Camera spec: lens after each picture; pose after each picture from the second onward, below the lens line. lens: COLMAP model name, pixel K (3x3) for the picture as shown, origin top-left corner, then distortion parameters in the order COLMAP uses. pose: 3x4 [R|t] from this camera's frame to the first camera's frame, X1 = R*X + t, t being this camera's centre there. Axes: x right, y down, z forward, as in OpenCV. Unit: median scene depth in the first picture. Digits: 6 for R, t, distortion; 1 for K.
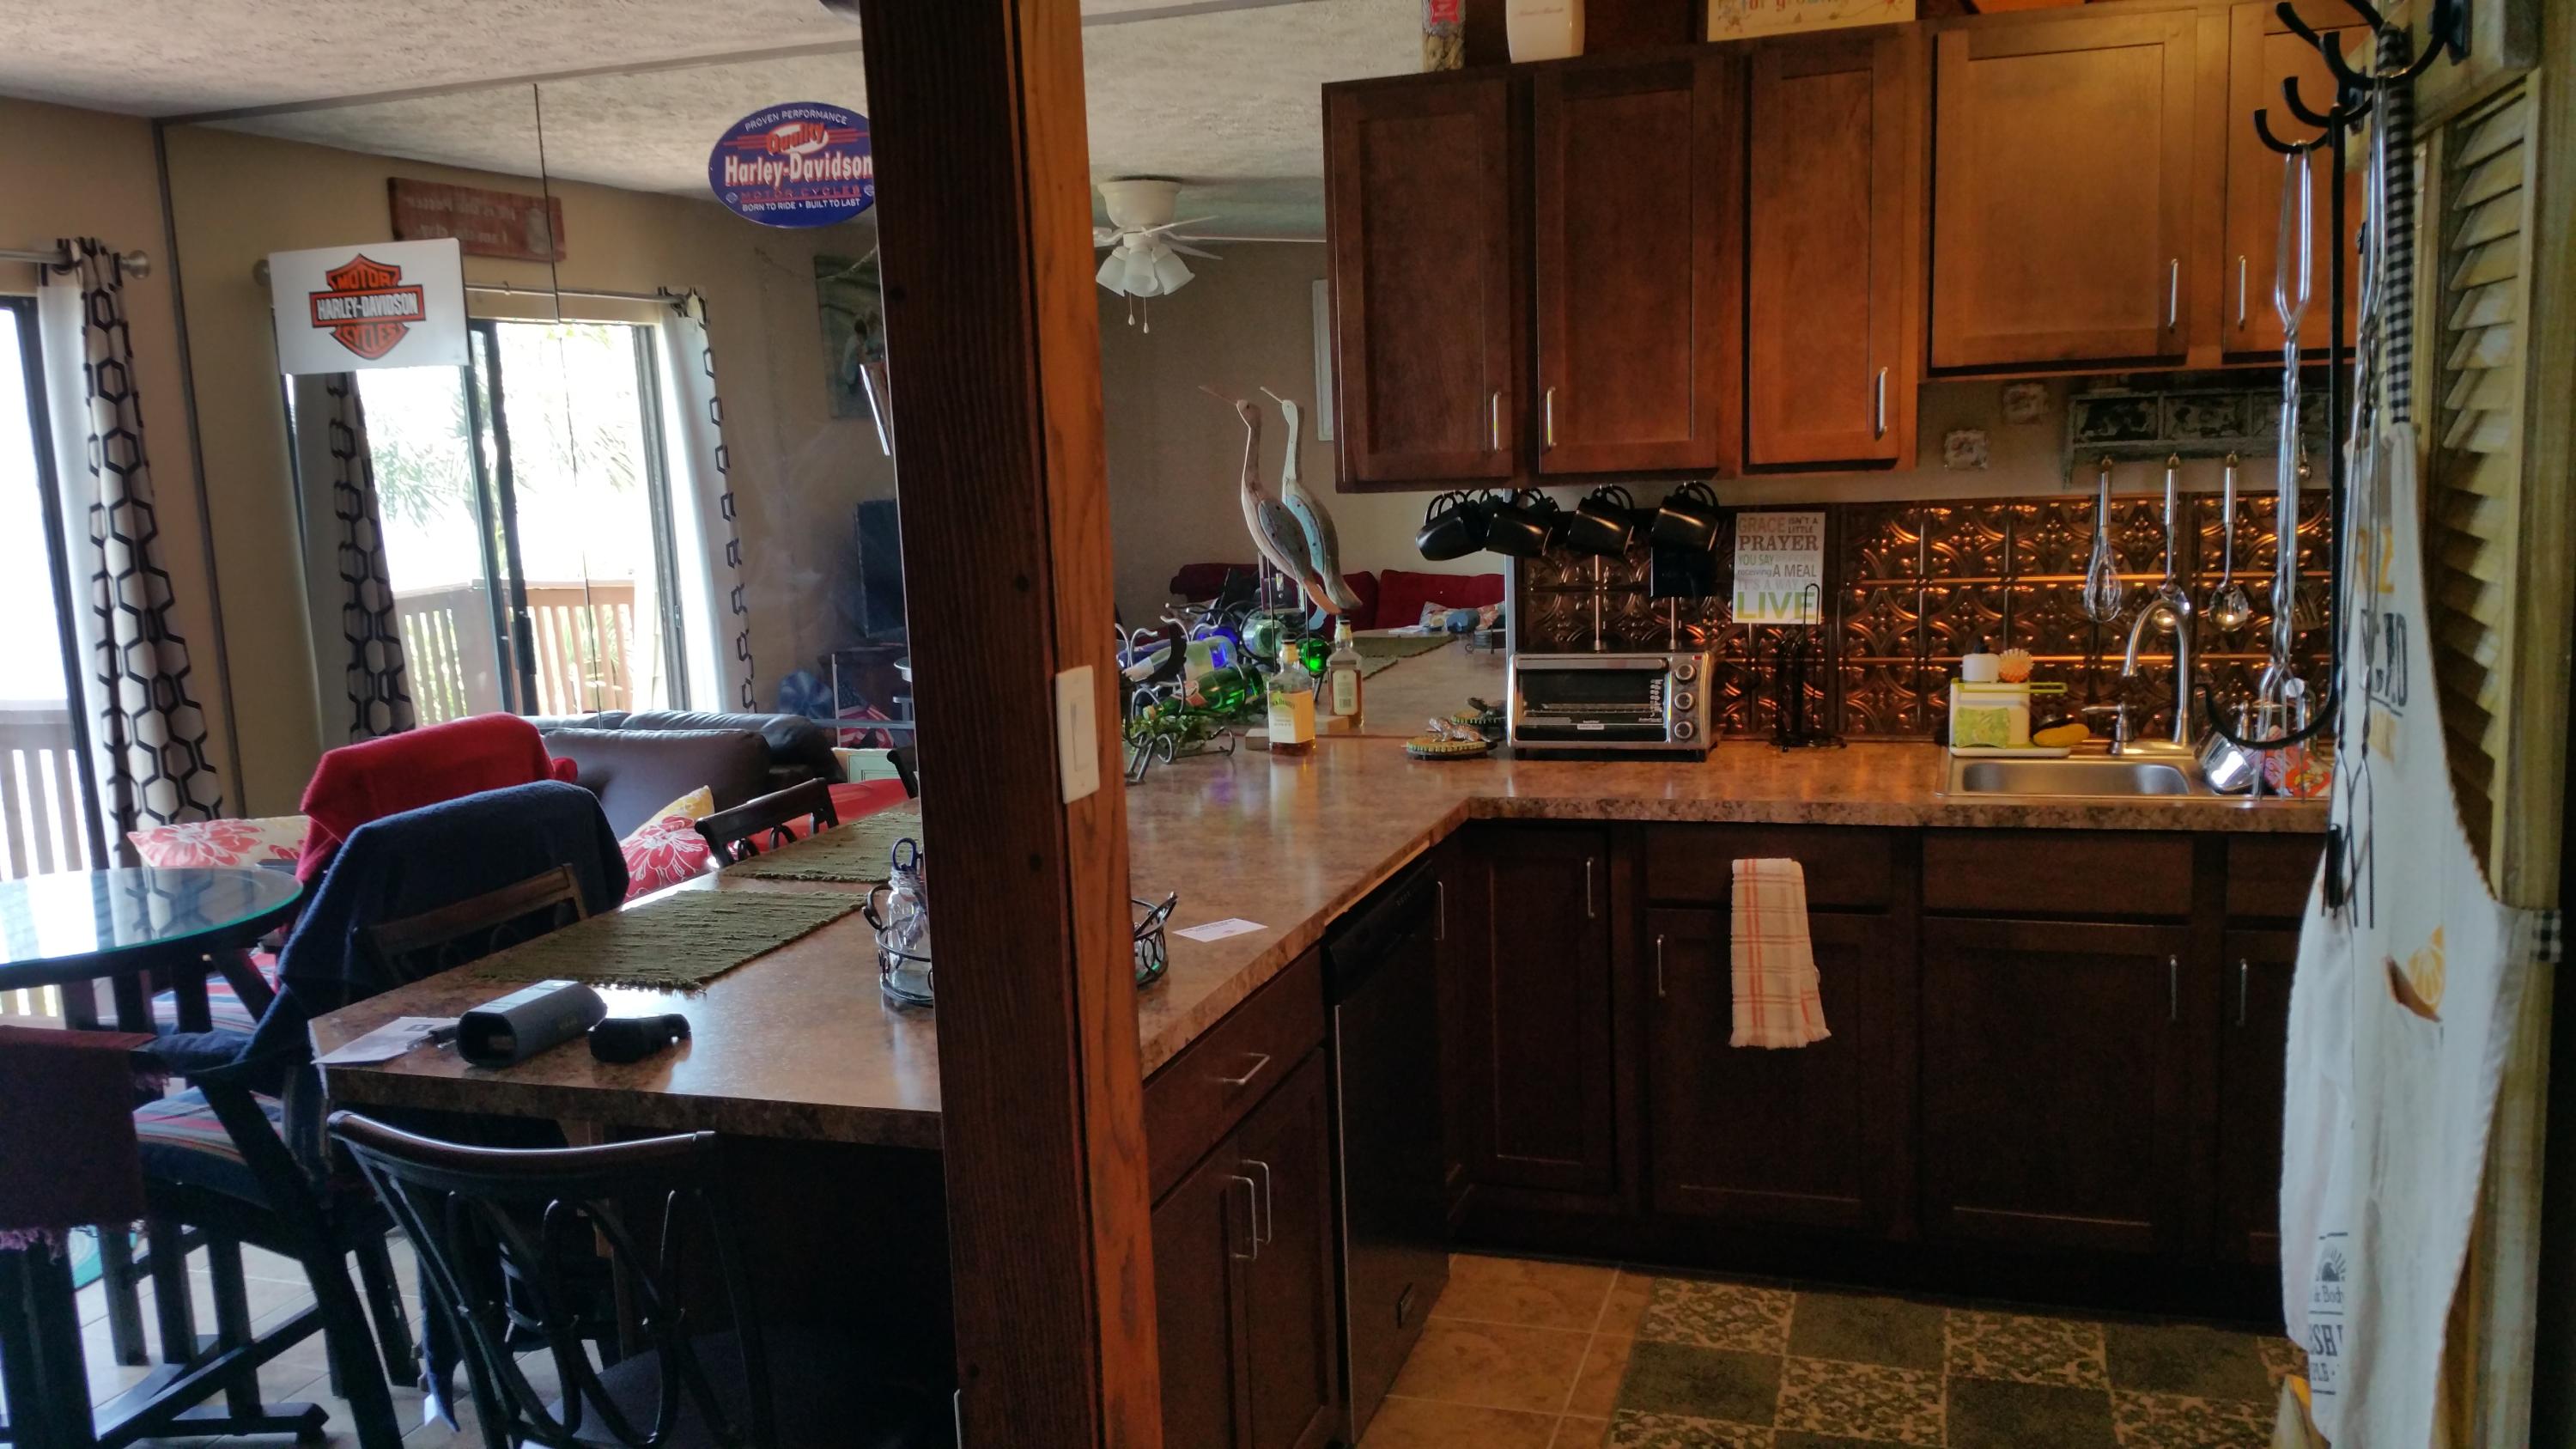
lens RADIAL K [[2051.4, 0, 1251.1], [0, 2051.4, 793.8], [0, 0, 1]] dist [0.111204, -0.215569]
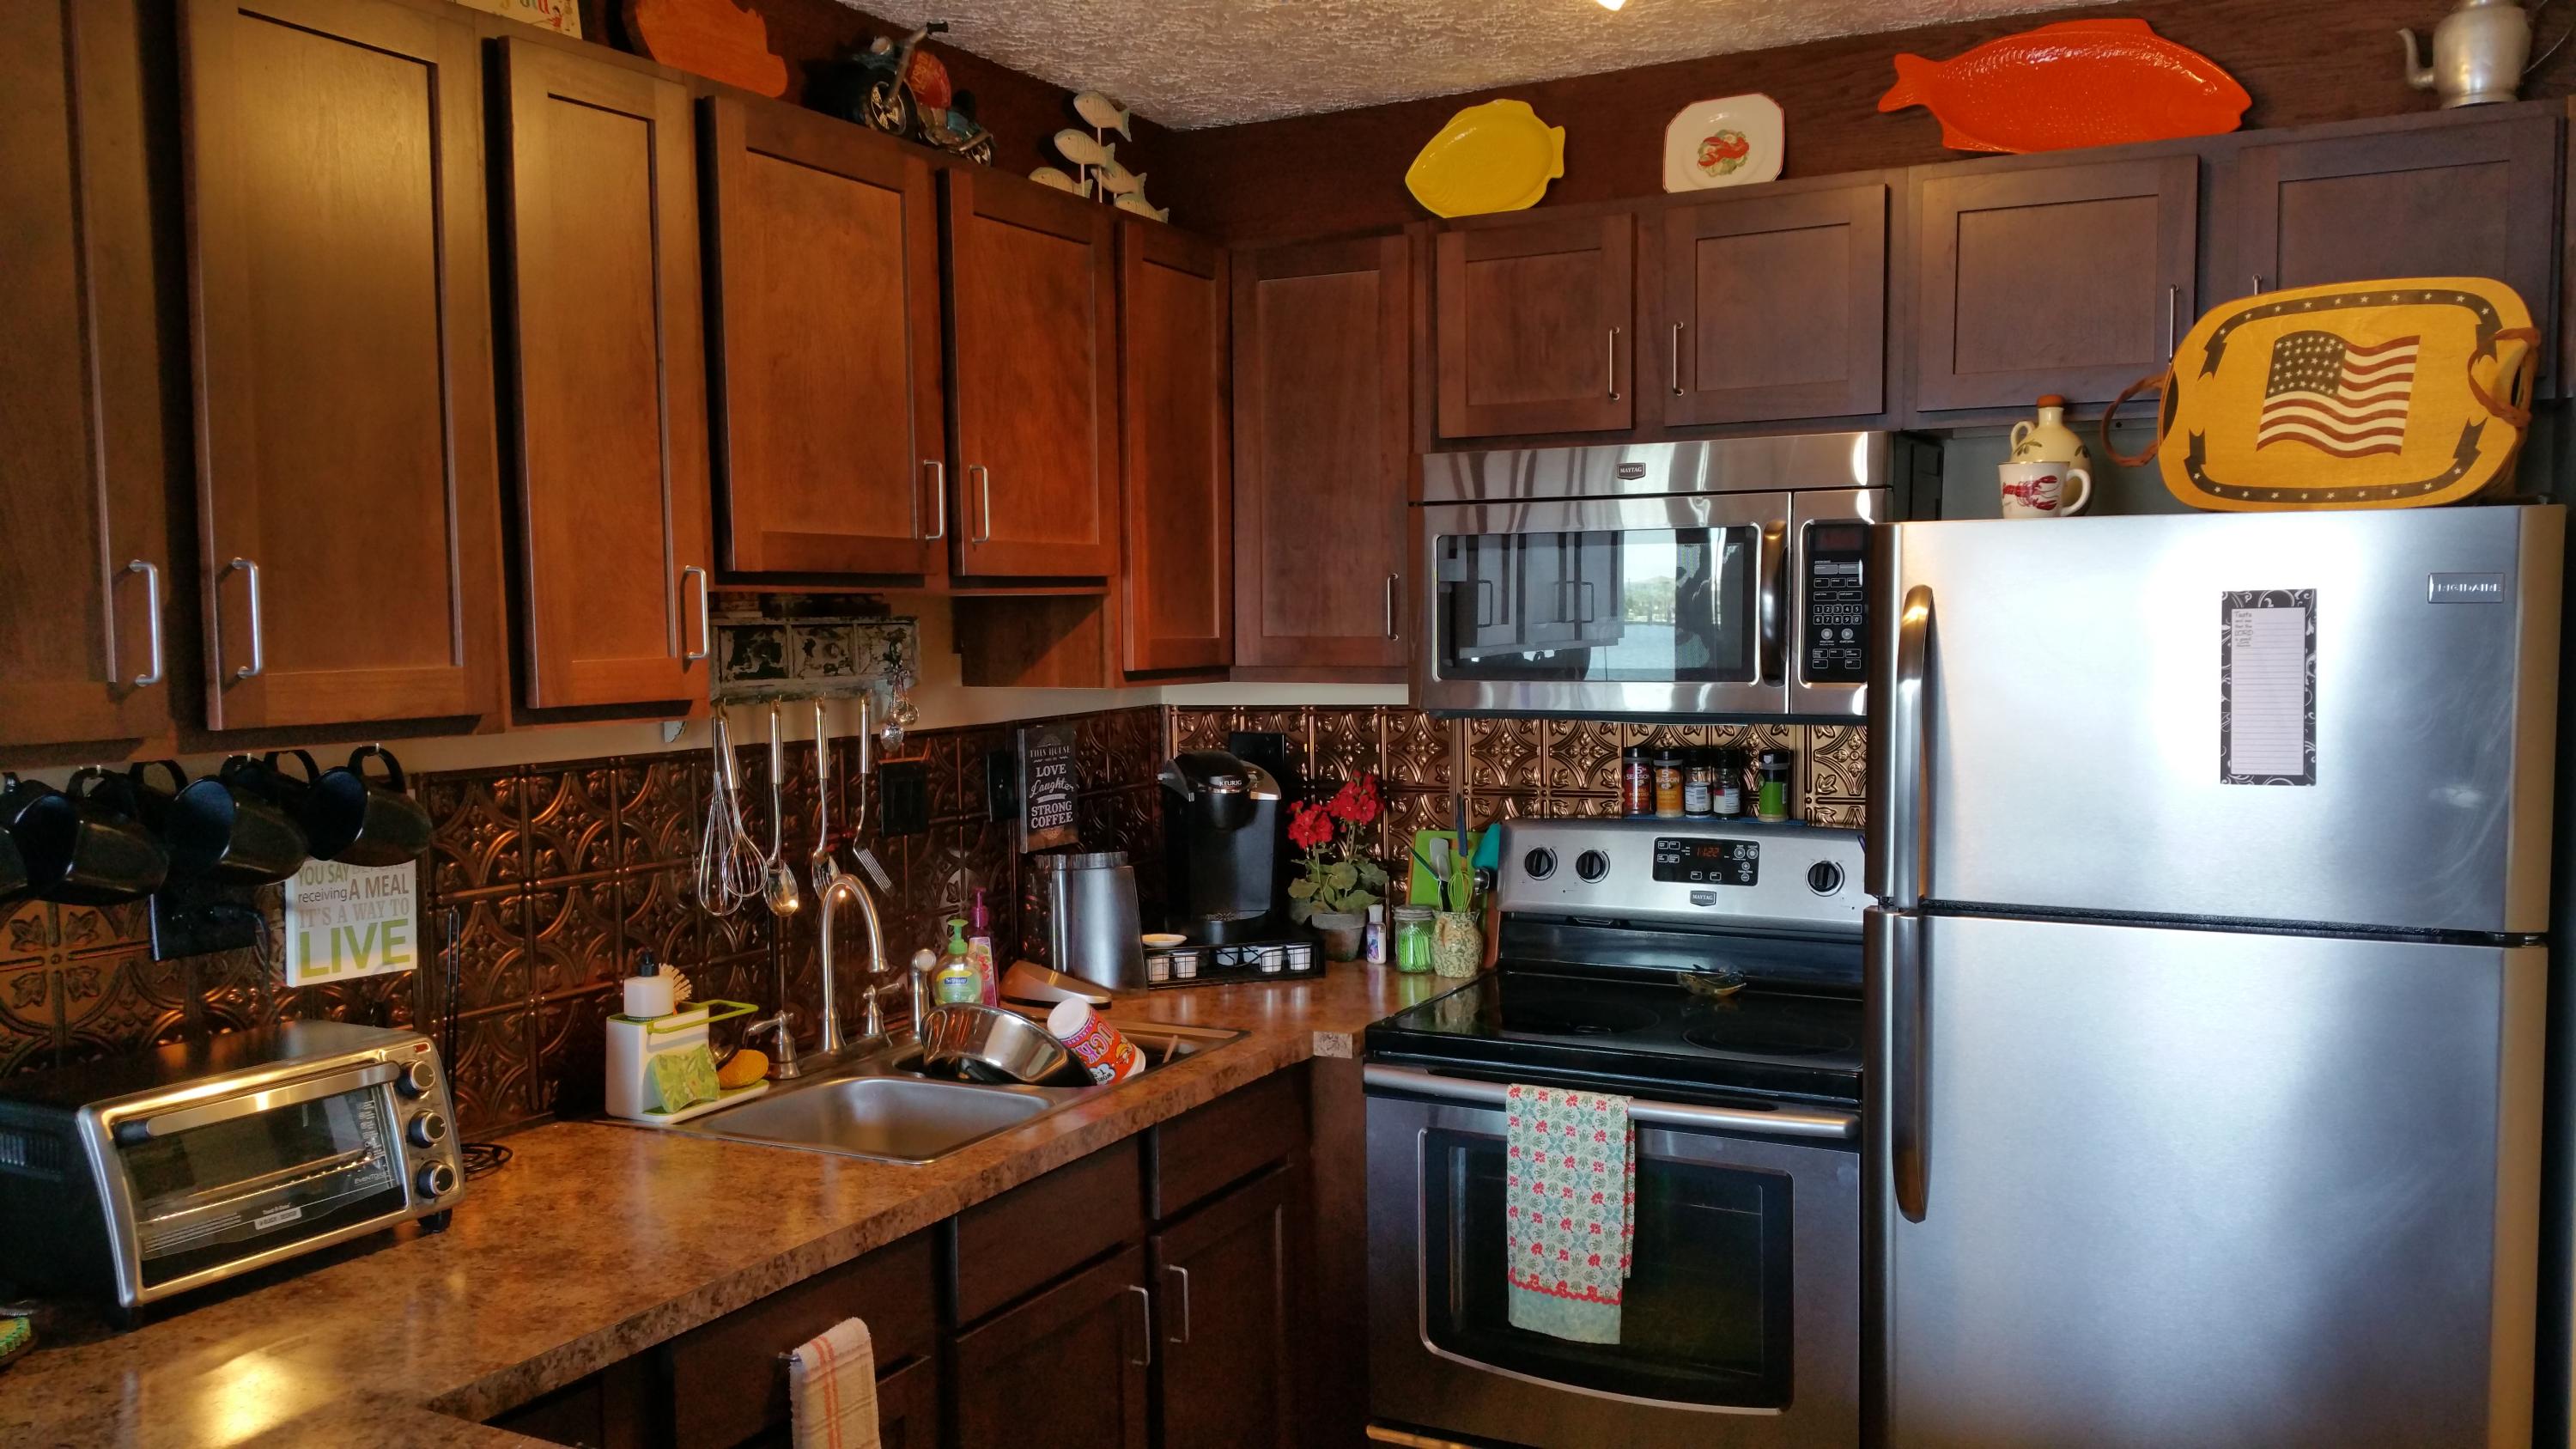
lens RADIAL K [[2079.2, 0, 1267.7], [0, 2079.2, 769.2], [0, 0, 1]] dist [0.168295, -0.330772]
pose [[0.154114, -0.032994, 0.987502, -0.324858], [0.173872, 0.984751, 0.005766, -0.106947], [-0.972634, 0.170811, 0.157501, 0.690427]]
